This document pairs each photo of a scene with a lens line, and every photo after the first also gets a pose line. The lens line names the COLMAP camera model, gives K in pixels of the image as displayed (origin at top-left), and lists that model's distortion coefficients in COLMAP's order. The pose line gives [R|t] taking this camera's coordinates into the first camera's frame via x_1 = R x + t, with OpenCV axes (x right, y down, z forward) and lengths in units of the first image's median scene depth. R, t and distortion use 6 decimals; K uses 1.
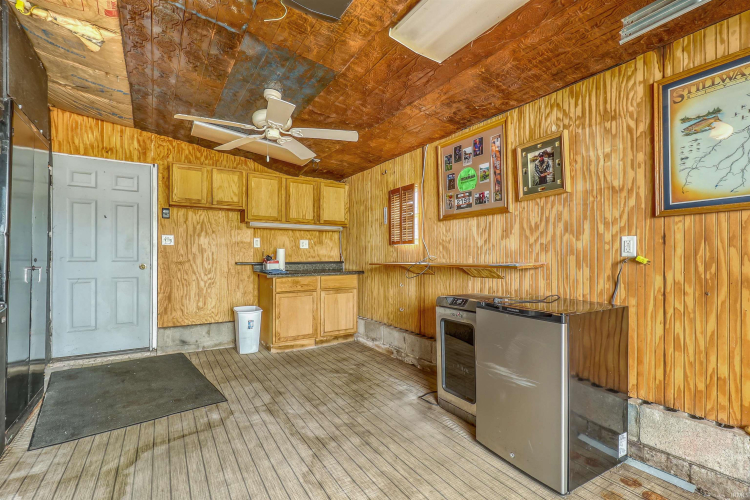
lens RADIAL K [[347.3, 0, 376.8], [0, 347.3, 255.4], [0, 0, 1]] dist [0.009408, -0.000698]
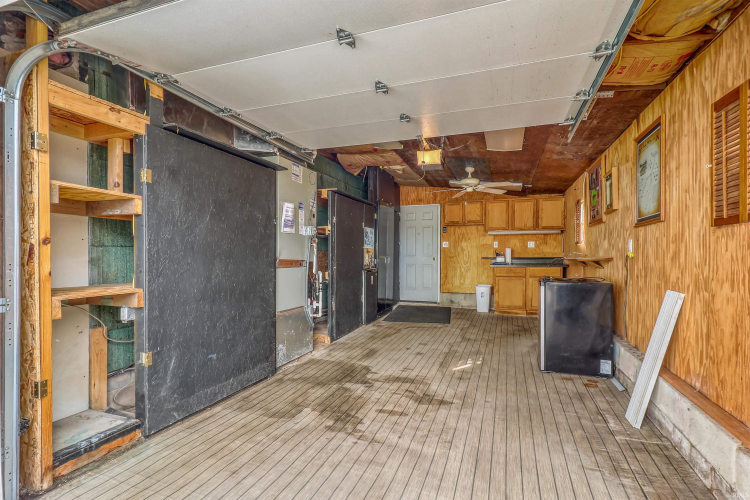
lens RADIAL K [[347.3, 0, 376.9], [0, 347.3, 253.4], [0, 0, 1]] dist [0.009408, -0.000698]
pose [[0.609701, -0.003519, -0.792624, 0.596298], [0.001909, 0.999994, -0.002971, 0.006758], [0.792629, 0.000299, 0.609704, -0.372610]]
